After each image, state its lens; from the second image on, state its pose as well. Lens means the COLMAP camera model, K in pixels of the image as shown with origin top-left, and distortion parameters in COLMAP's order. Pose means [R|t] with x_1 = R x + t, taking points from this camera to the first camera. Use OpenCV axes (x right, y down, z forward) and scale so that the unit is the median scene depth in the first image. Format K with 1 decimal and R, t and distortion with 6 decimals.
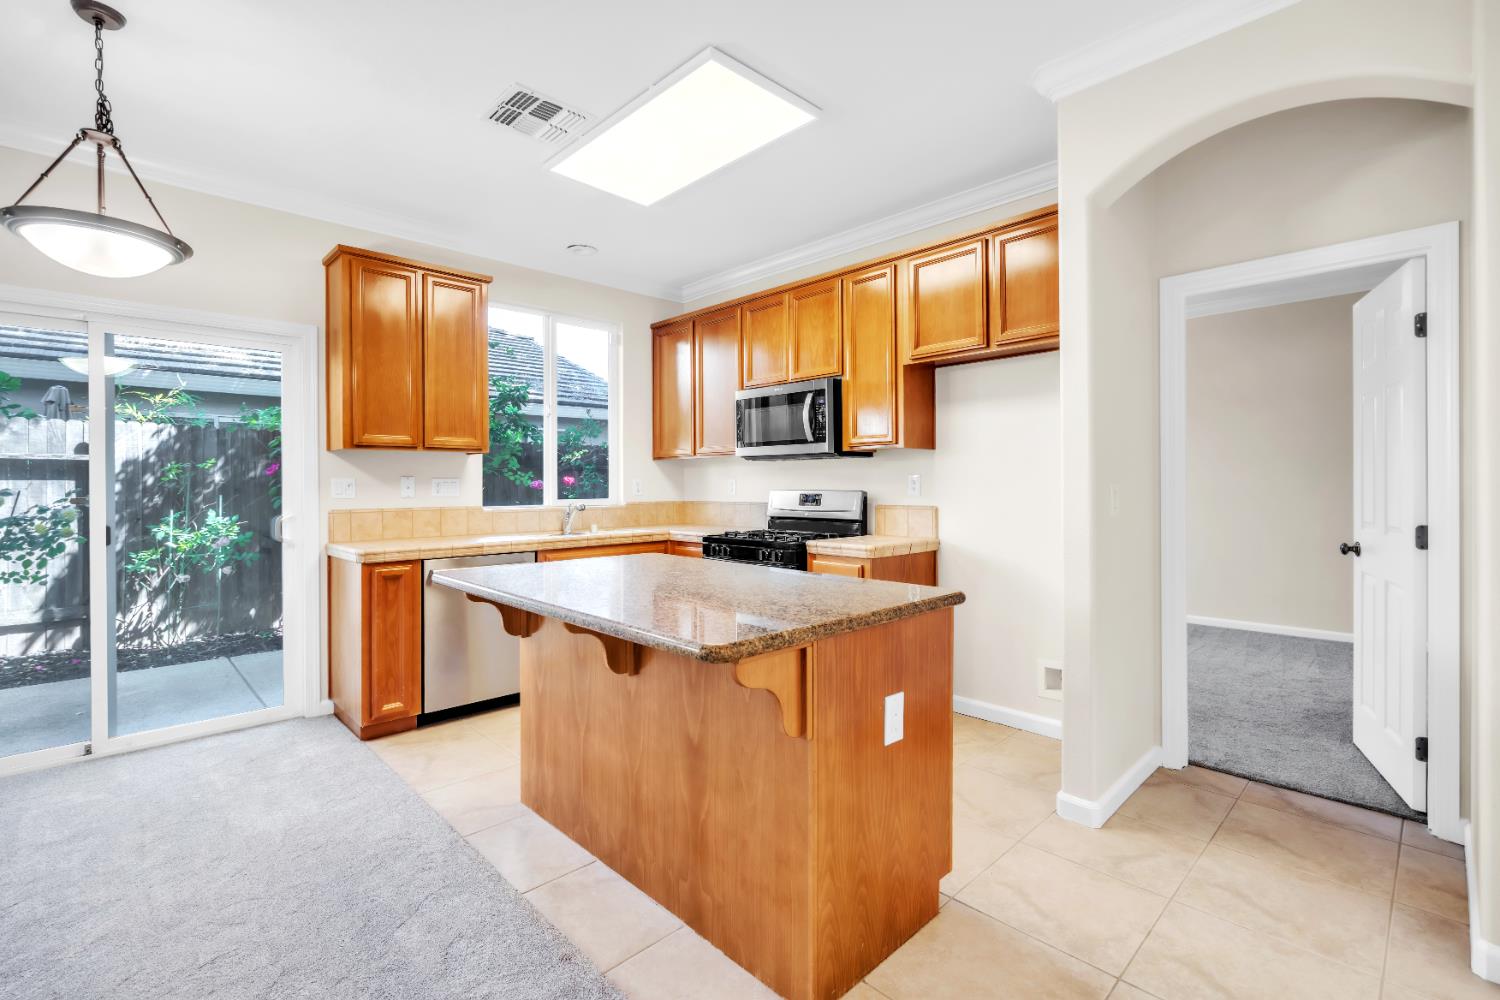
lens RADIAL K [[670.9, 0, 750.4], [0, 670.9, 488.7], [0, 0, 1]] dist [-0.003368, -0.000070]
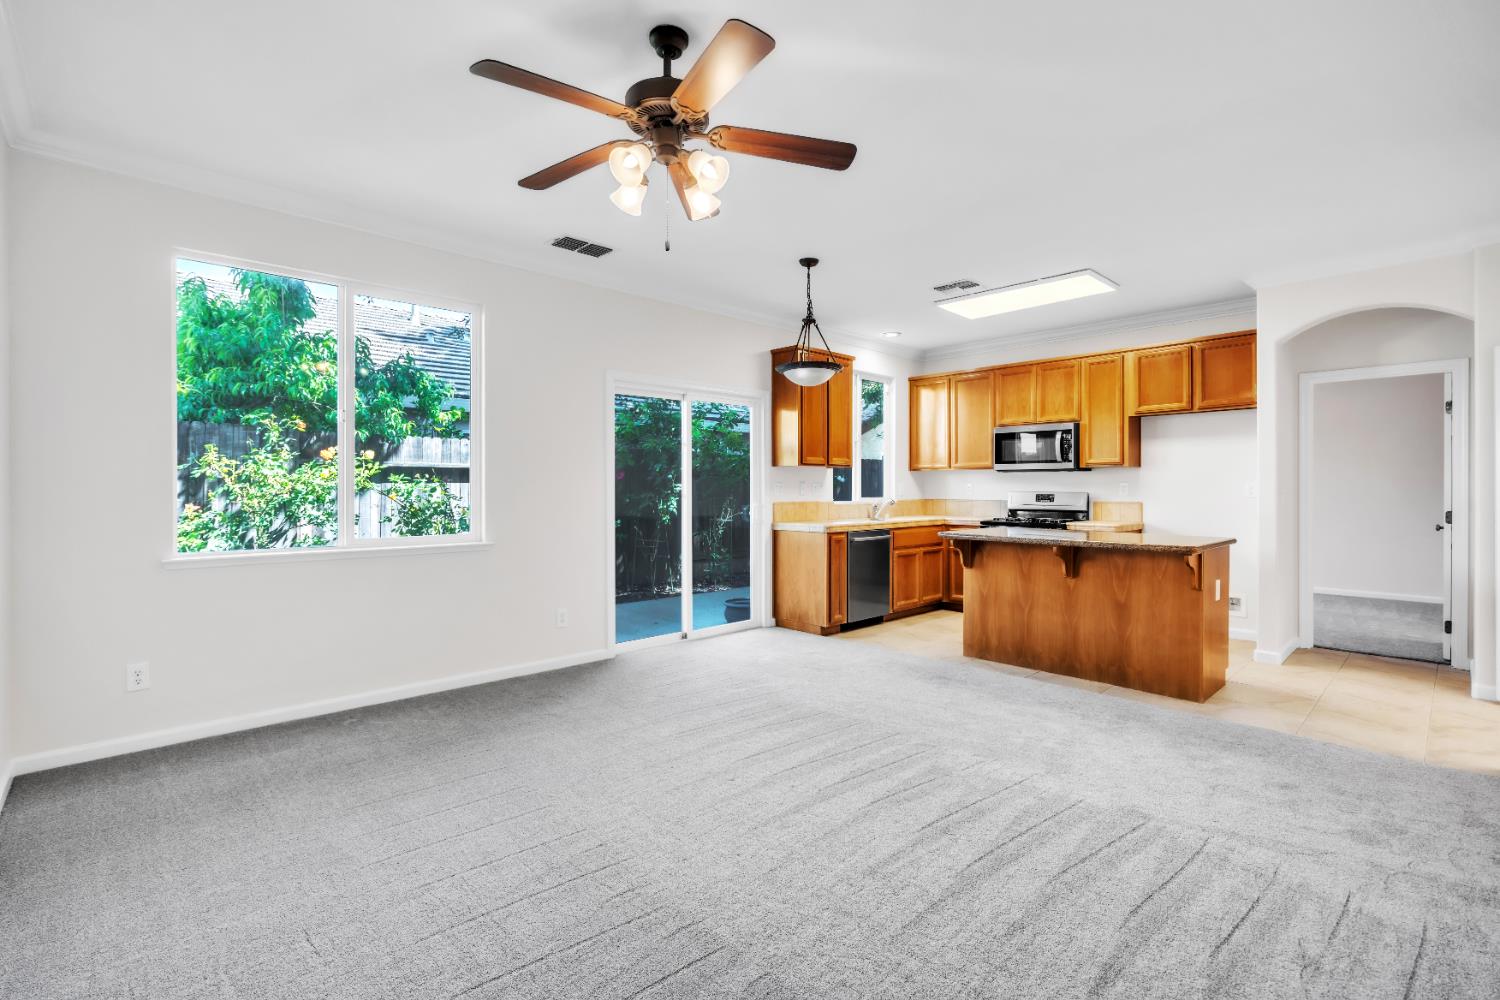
lens RADIAL K [[669.6, 0, 747.3], [0, 669.6, 496.2], [0, 0, 1]] dist [-0.001226, 0.000385]
pose [[0.999898, 0.005405, -0.013190, -0.656505], [-0.005316, 0.999963, 0.006750, 0.005833], [0.013226, -0.006679, 0.999890, -0.631324]]
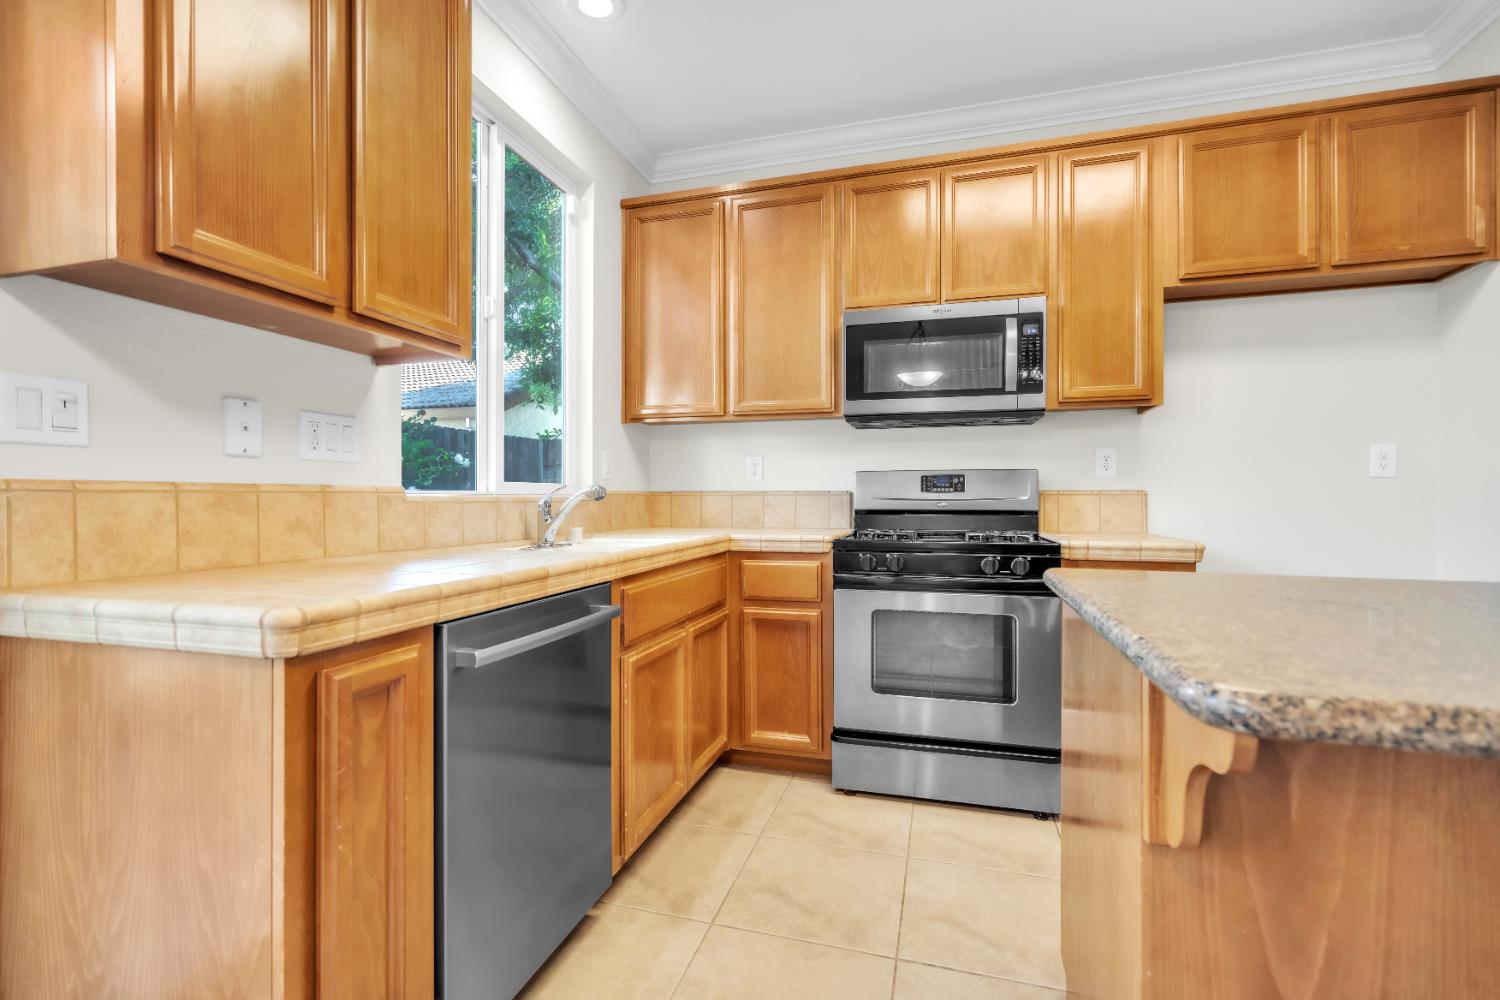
lens RADIAL K [[669.6, 0, 747.3], [0, 669.6, 496.2], [0, 0, 1]] dist [-0.001226, 0.000385]
pose [[0.873107, 0.005382, 0.487499, -0.471954], [-0.001415, 0.999963, -0.008506, 0.040113], [-0.487527, 0.006737, 0.873082, 0.570721]]
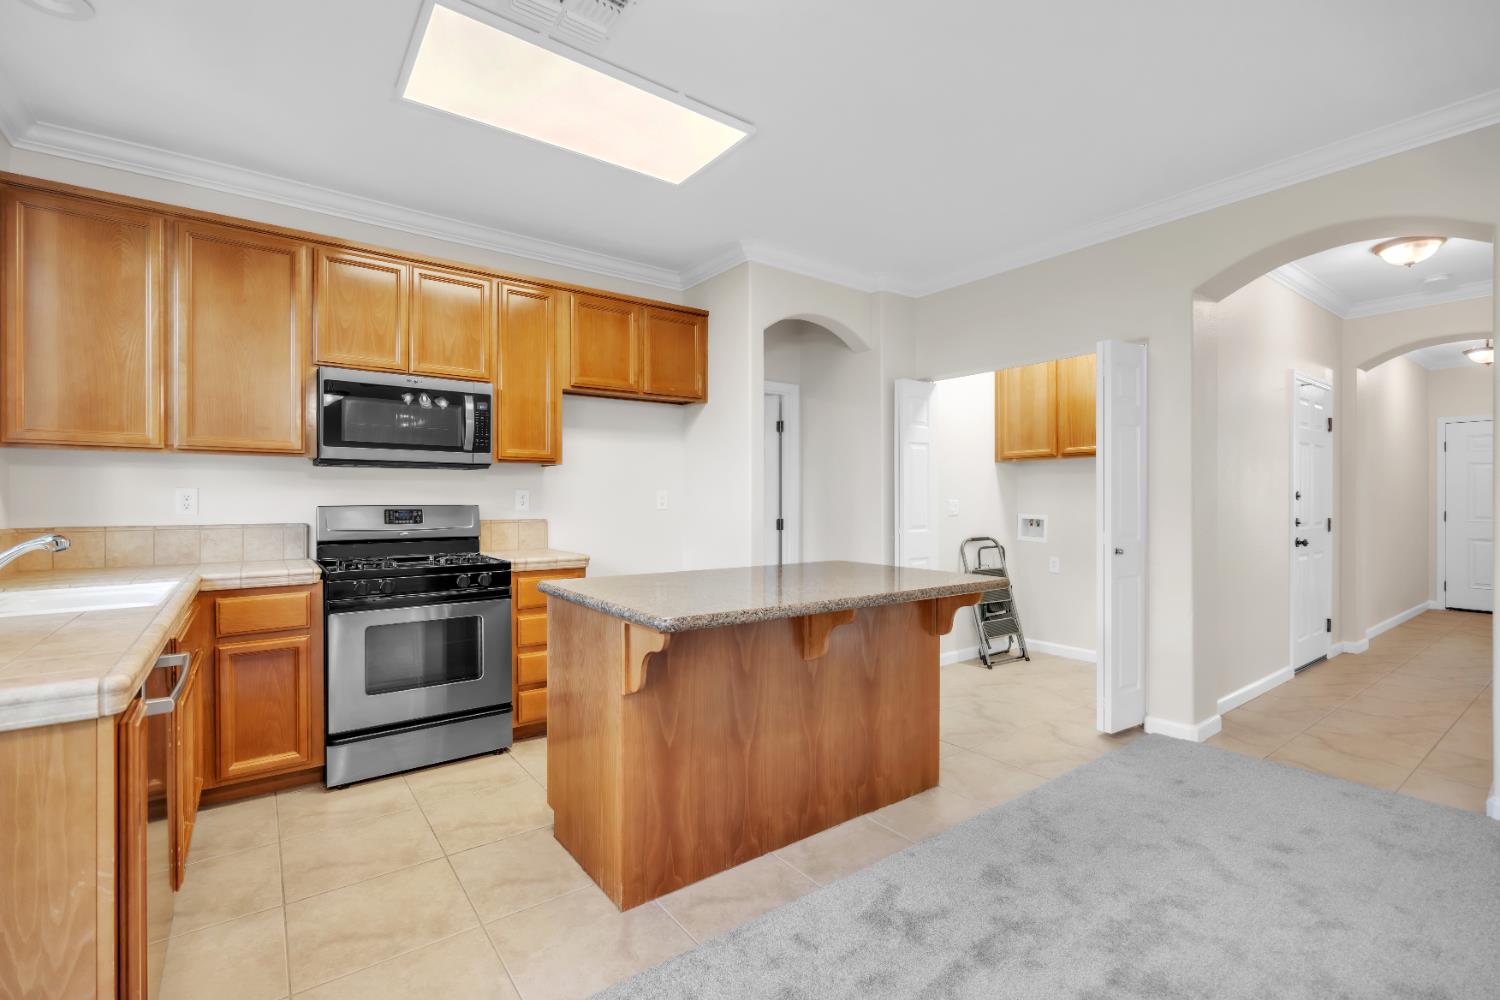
lens RADIAL K [[669.6, 0, 747.3], [0, 669.6, 496.2], [0, 0, 1]] dist [-0.001226, 0.000385]
pose [[0.133479, 0.007982, 0.991019, -0.764586], [0.005076, 0.999949, -0.008737, 0.000603], [-0.991039, 0.006197, 0.133432, 0.532579]]
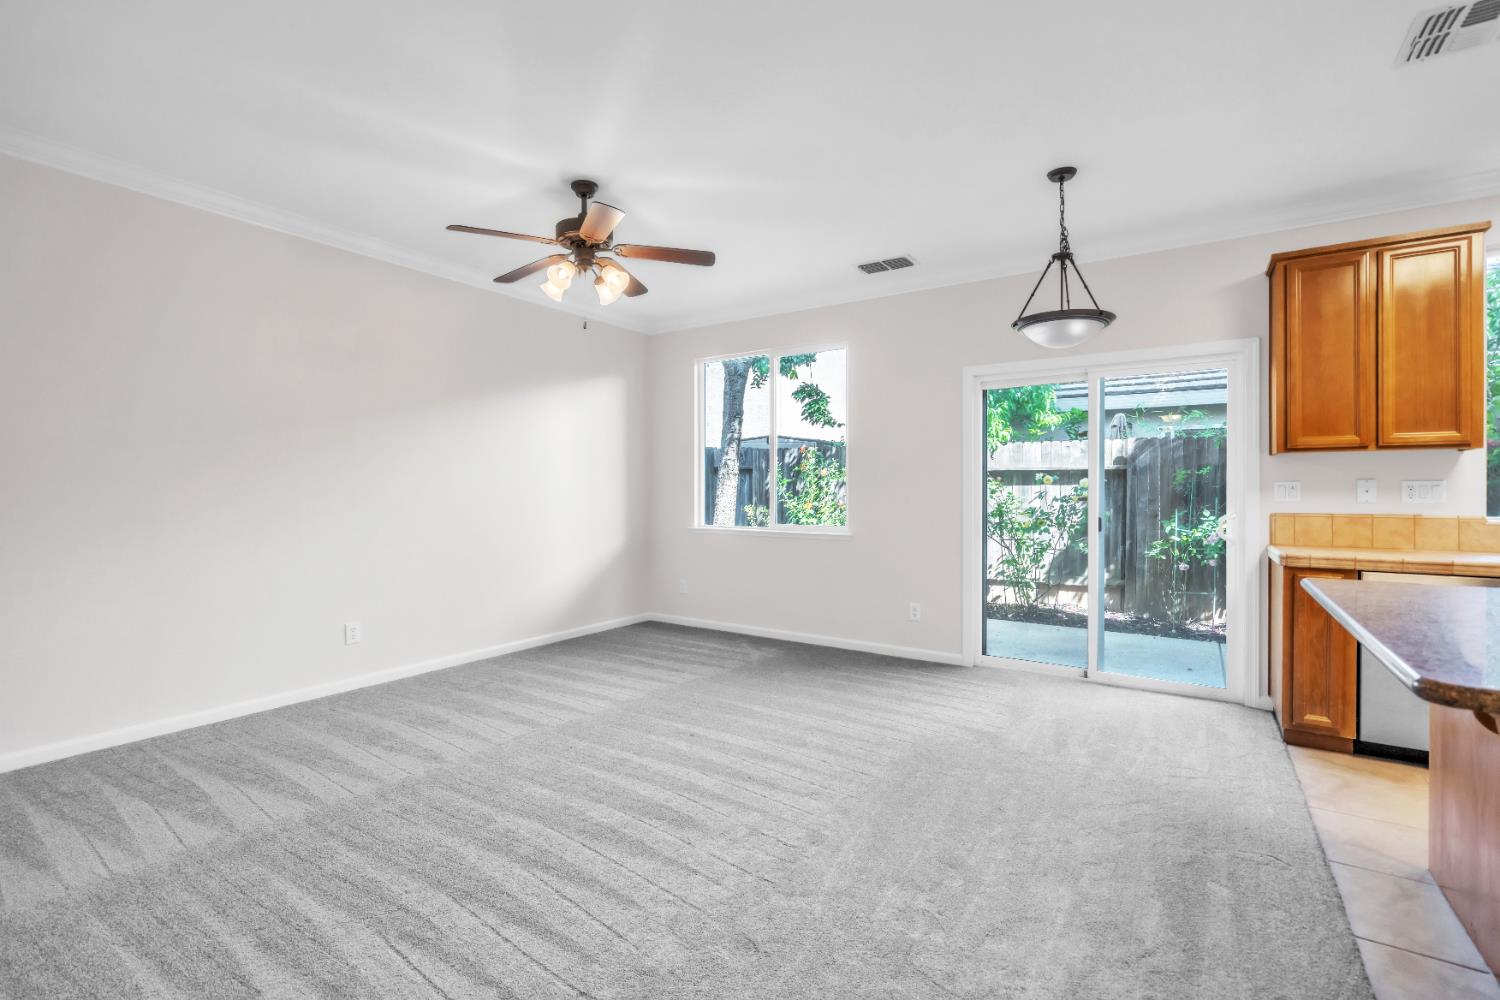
lens RADIAL K [[669.6, 0, 747.3], [0, 669.6, 496.2], [0, 0, 1]] dist [-0.001226, 0.000385]
pose [[0.210848, 0.015035, -0.977403, 0.201605], [-0.007877, 0.999875, 0.013681, -0.001243], [0.977487, 0.004814, 0.210940, -0.003680]]
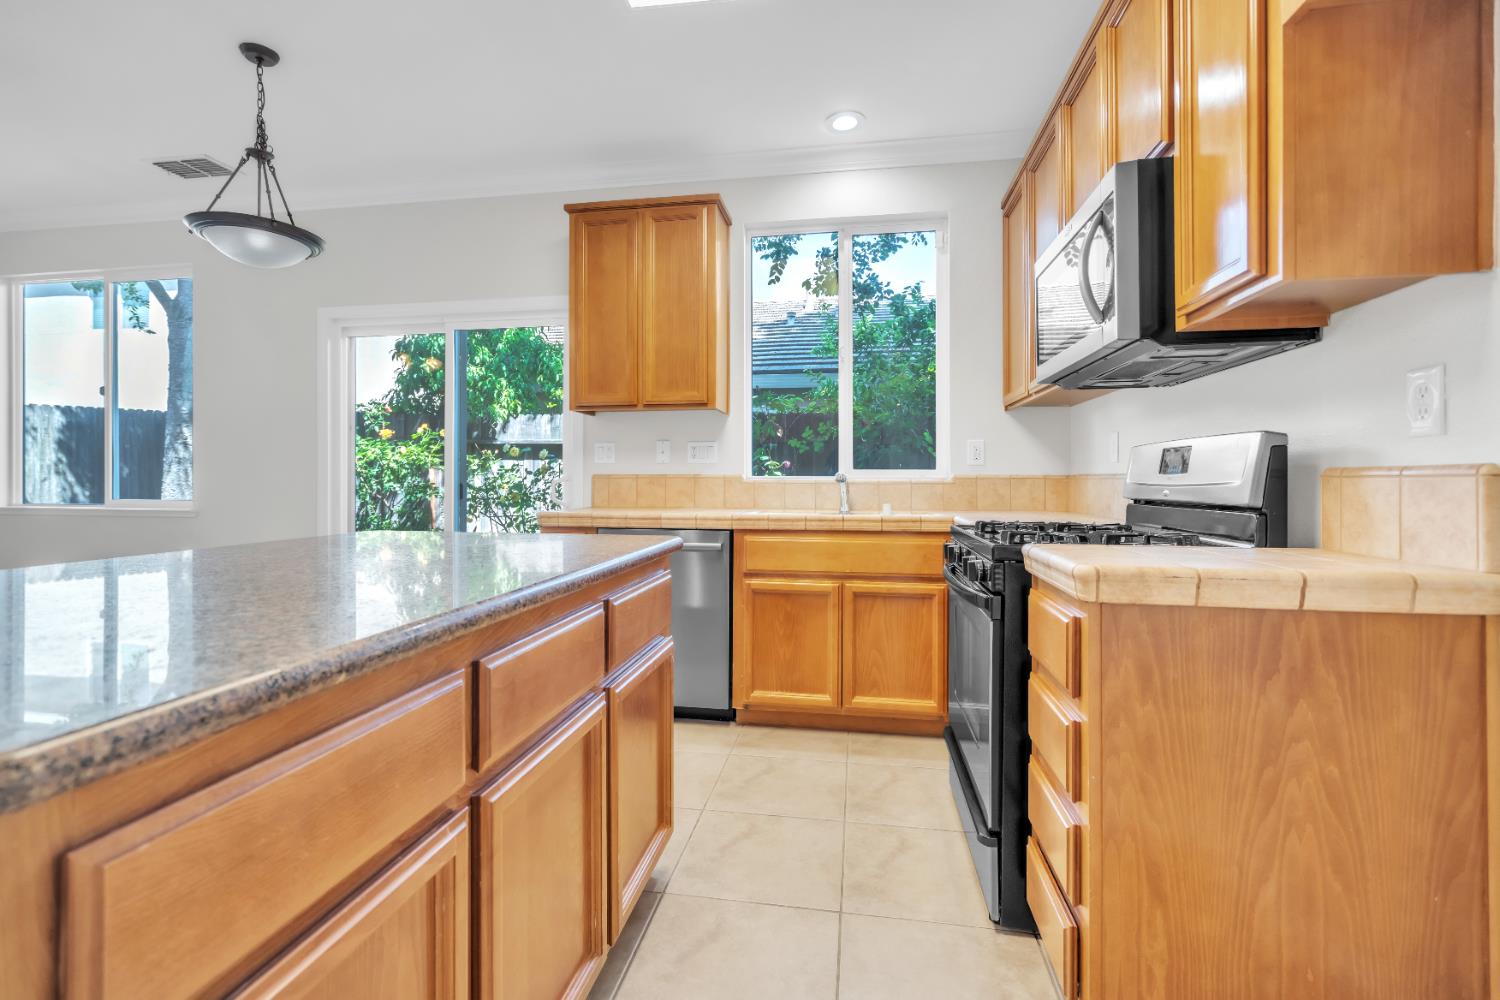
lens RADIAL K [[685.6, 0, 744.5], [0, 685.6, 480.2], [0, 0, 1]] dist [-0.002997, -0.000357]
pose [[0.592822, 0.005819, -0.805312, 0.324576], [-0.010526, 0.999944, -0.000523, 0.037289], [0.805265, 0.008787, 0.592850, 0.562684]]
